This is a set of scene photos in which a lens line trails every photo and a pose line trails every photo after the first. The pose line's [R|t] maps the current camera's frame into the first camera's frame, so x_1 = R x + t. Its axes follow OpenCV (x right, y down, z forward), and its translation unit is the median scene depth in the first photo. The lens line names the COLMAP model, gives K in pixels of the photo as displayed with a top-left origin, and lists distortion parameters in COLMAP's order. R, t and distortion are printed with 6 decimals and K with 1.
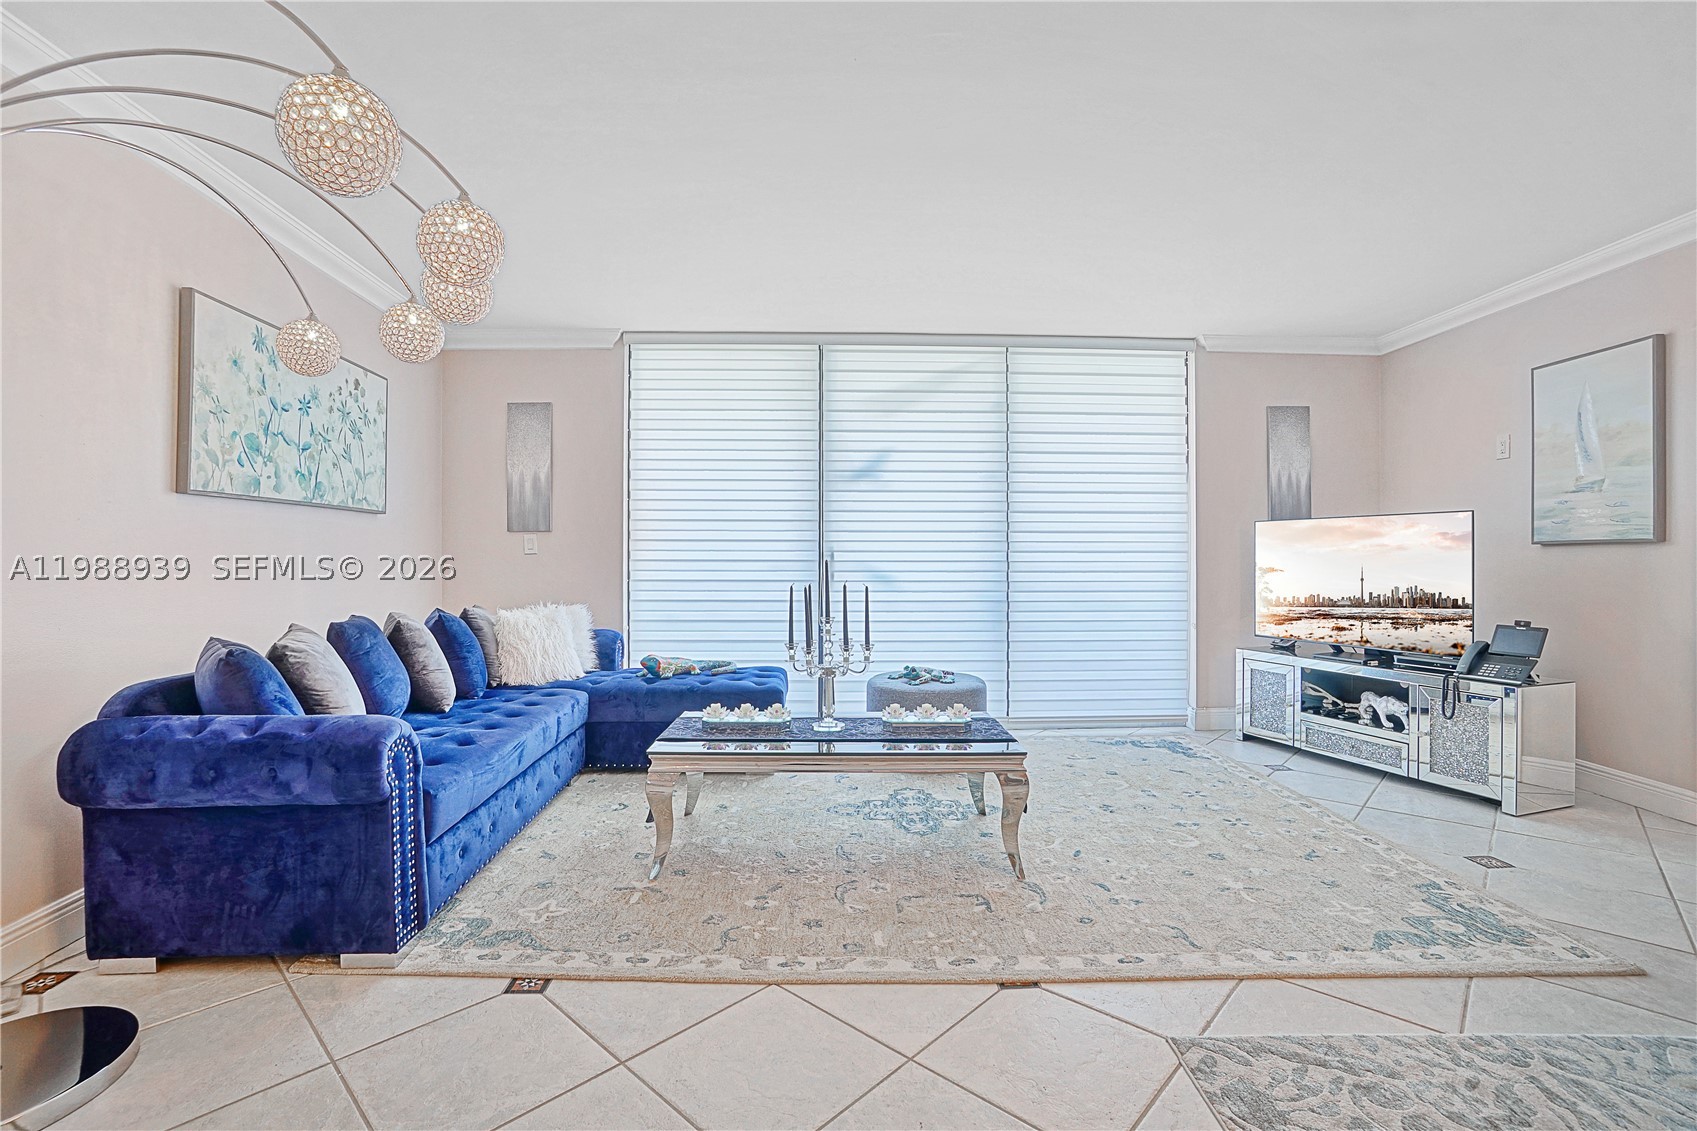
lens RADIAL K [[706.3, 0, 857.1], [0, 706.3, 571.8], [0, 0, 1]] dist [-0.036999, 0.002451]
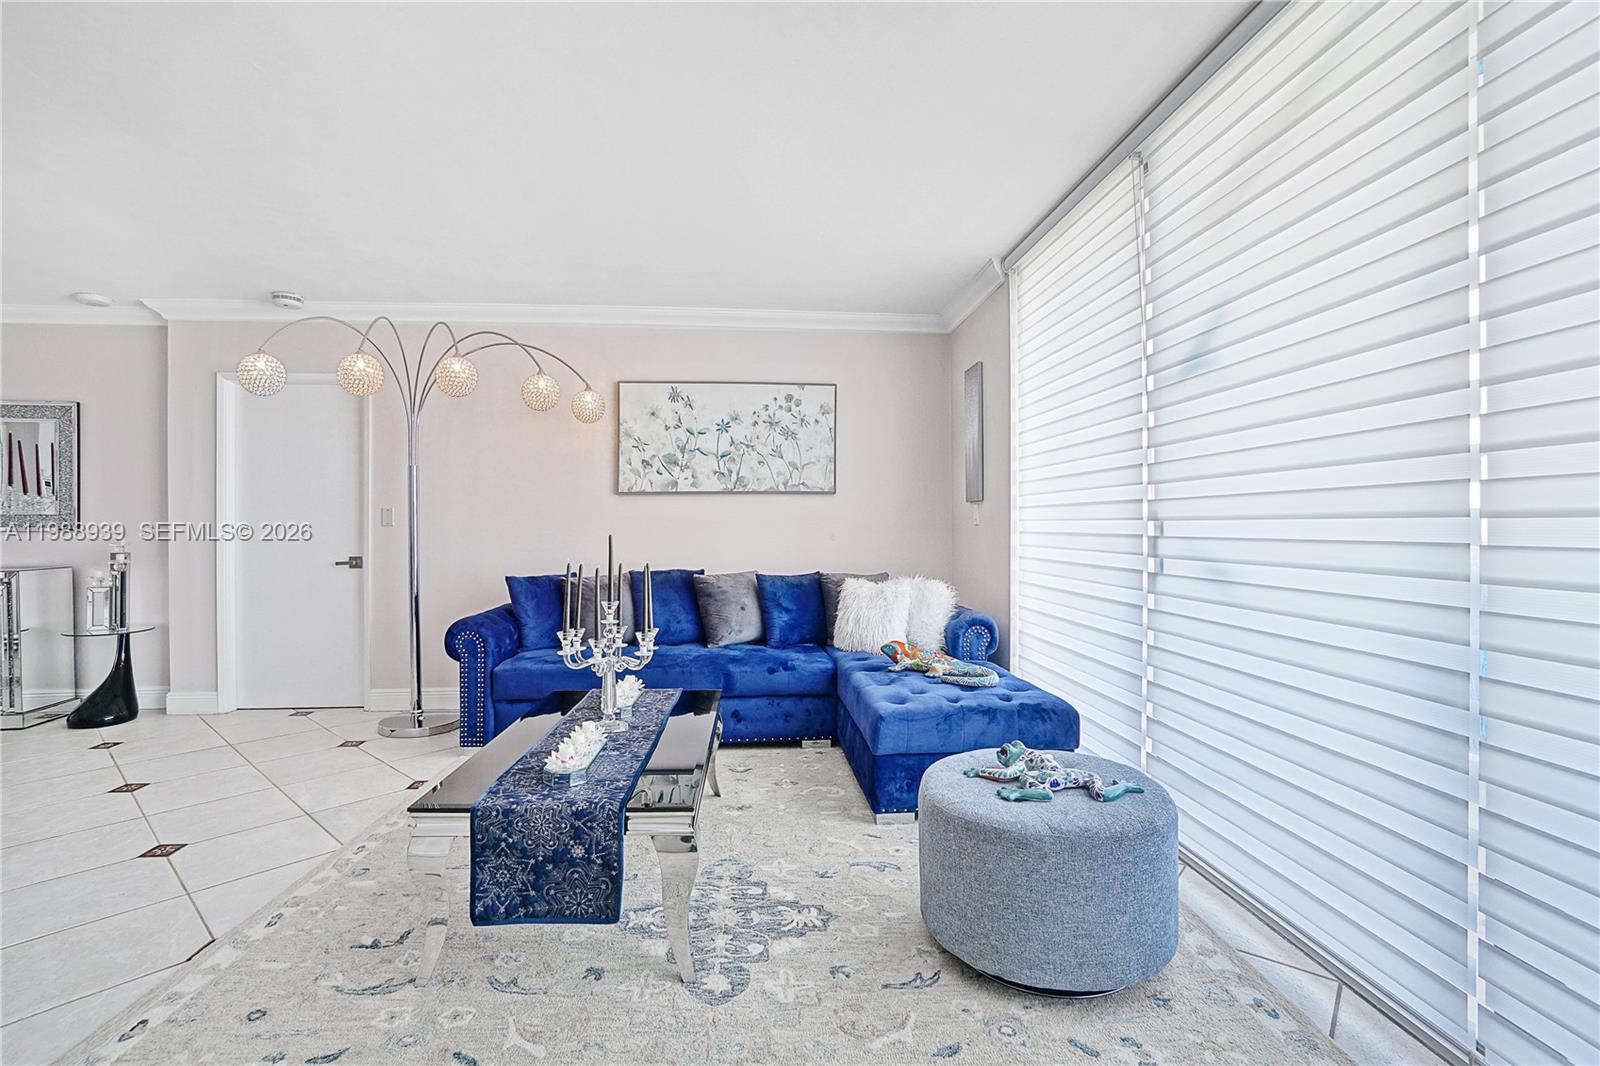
lens RADIAL K [[744.9, 0, 813.9], [0, 744.9, 527.2], [0, 0, 1]] dist [-0.064915, 0.022826]
pose [[0.062183, -0.000021, -0.998065, 0.763266], [-0.015755, 0.999875, -0.001002, -0.024681], [0.997940, 0.015787, 0.062174, 1.038592]]
